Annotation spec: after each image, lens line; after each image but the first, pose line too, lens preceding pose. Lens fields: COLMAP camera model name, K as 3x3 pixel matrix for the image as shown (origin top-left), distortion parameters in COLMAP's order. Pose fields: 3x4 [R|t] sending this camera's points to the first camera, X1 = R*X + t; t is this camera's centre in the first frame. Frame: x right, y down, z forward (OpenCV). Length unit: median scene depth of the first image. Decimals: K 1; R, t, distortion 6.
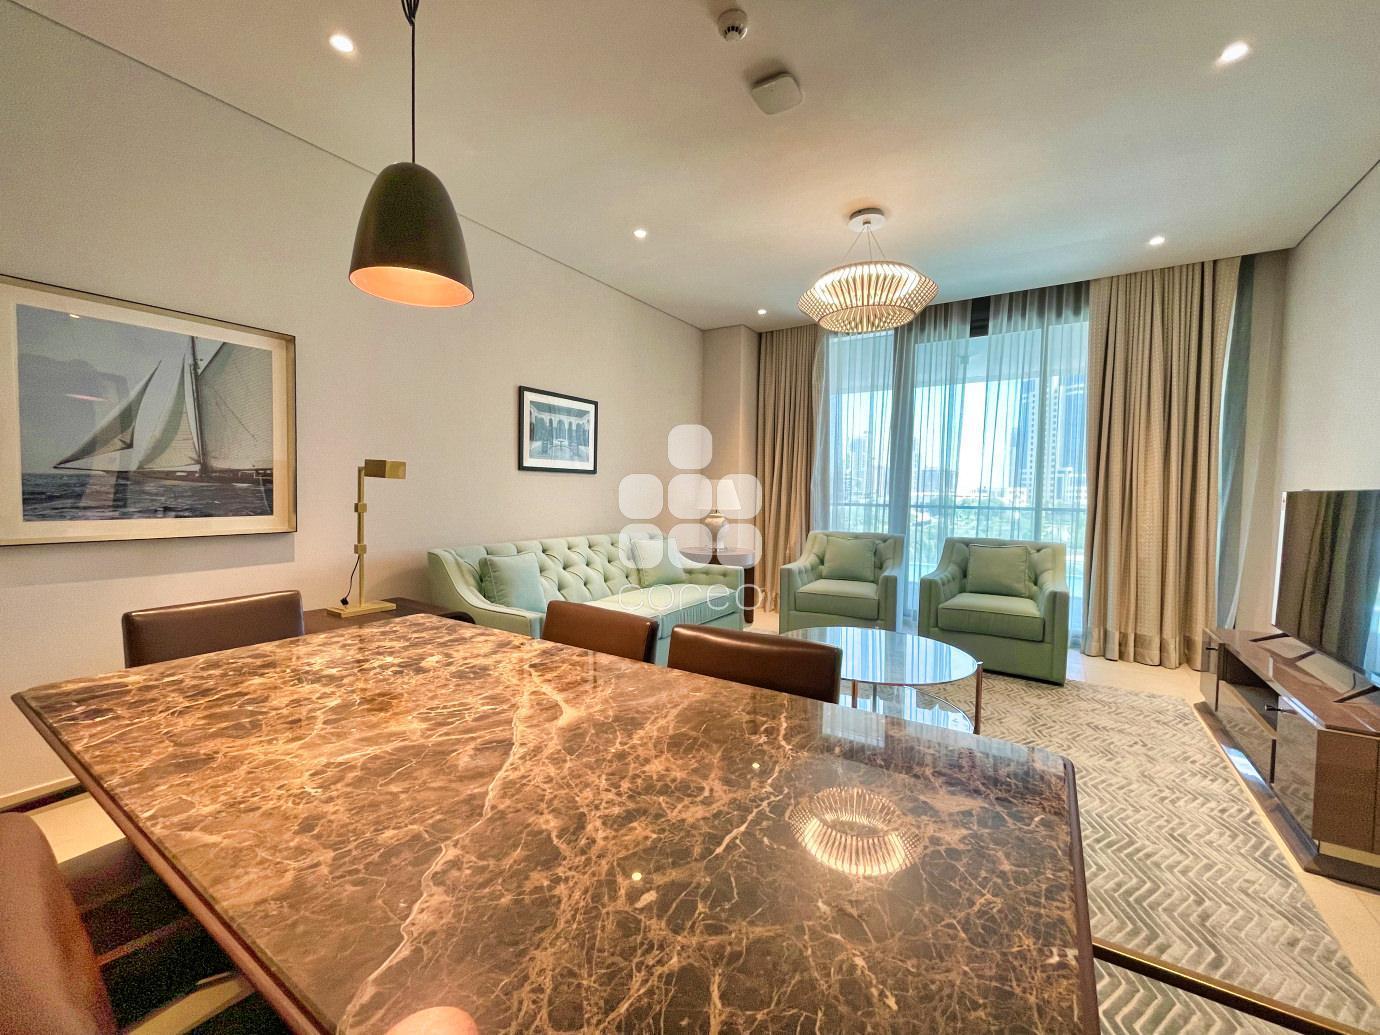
lens RADIAL K [[566.4, 0, 680.0], [0, 566.4, 508.7], [0, 0, 1]] dist [-0.000382, -0.000706]
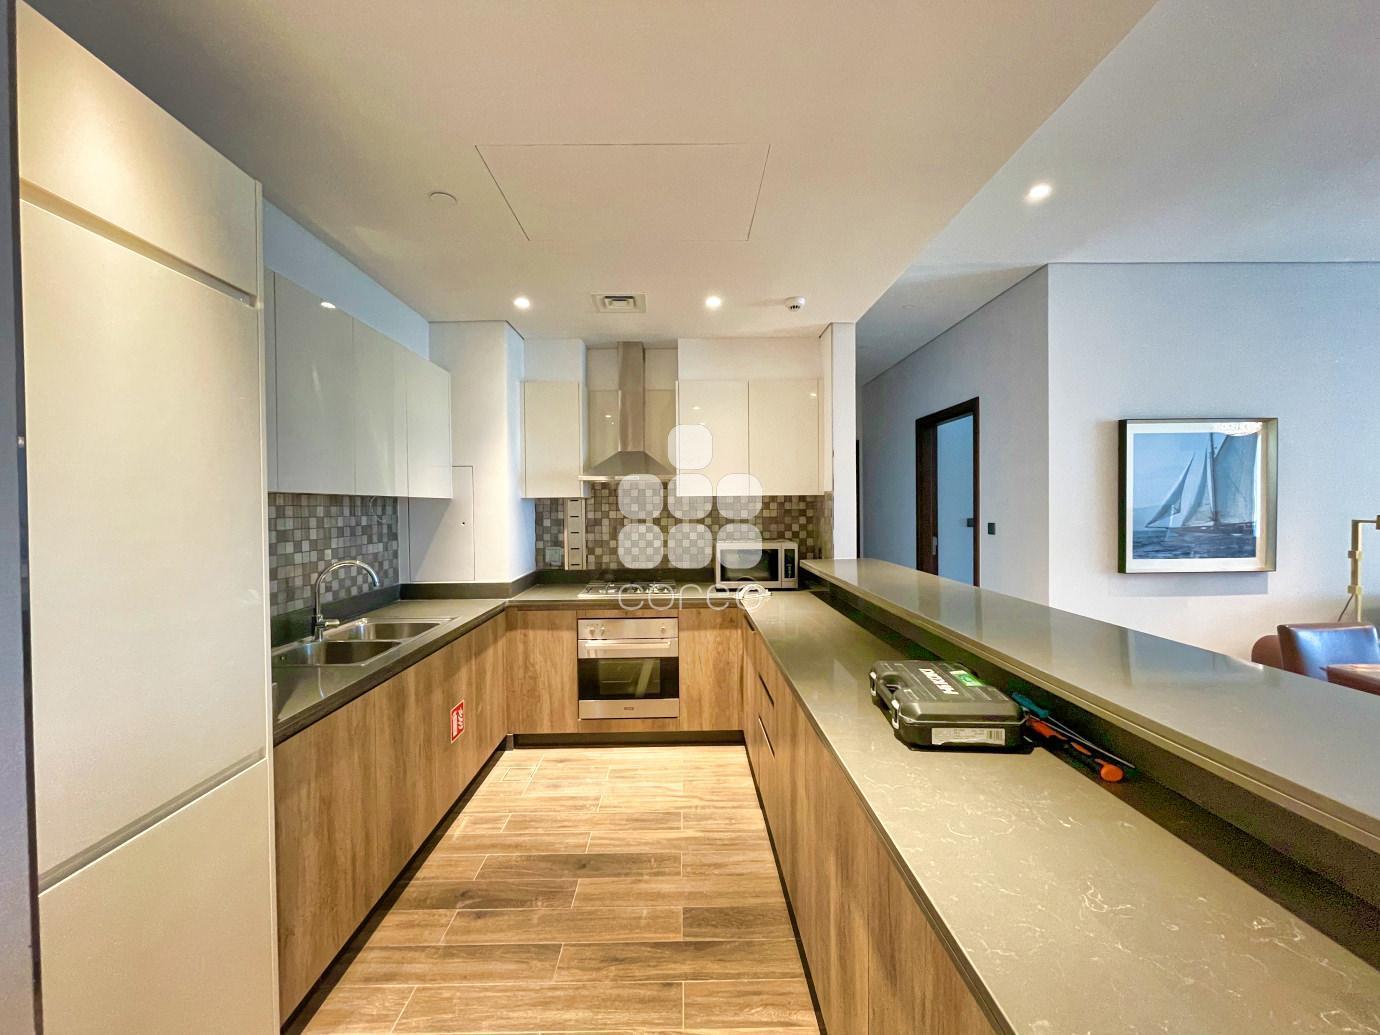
lens RADIAL K [[566.4, 0, 680.4], [0, 566.4, 514.1], [0, 0, 1]] dist [-0.000382, -0.000706]
pose [[0.589366, -0.000552, -0.807866, -0.442130], [-0.004290, 0.999984, -0.003813, -0.076882], [0.807855, 0.005713, 0.589354, -0.843637]]
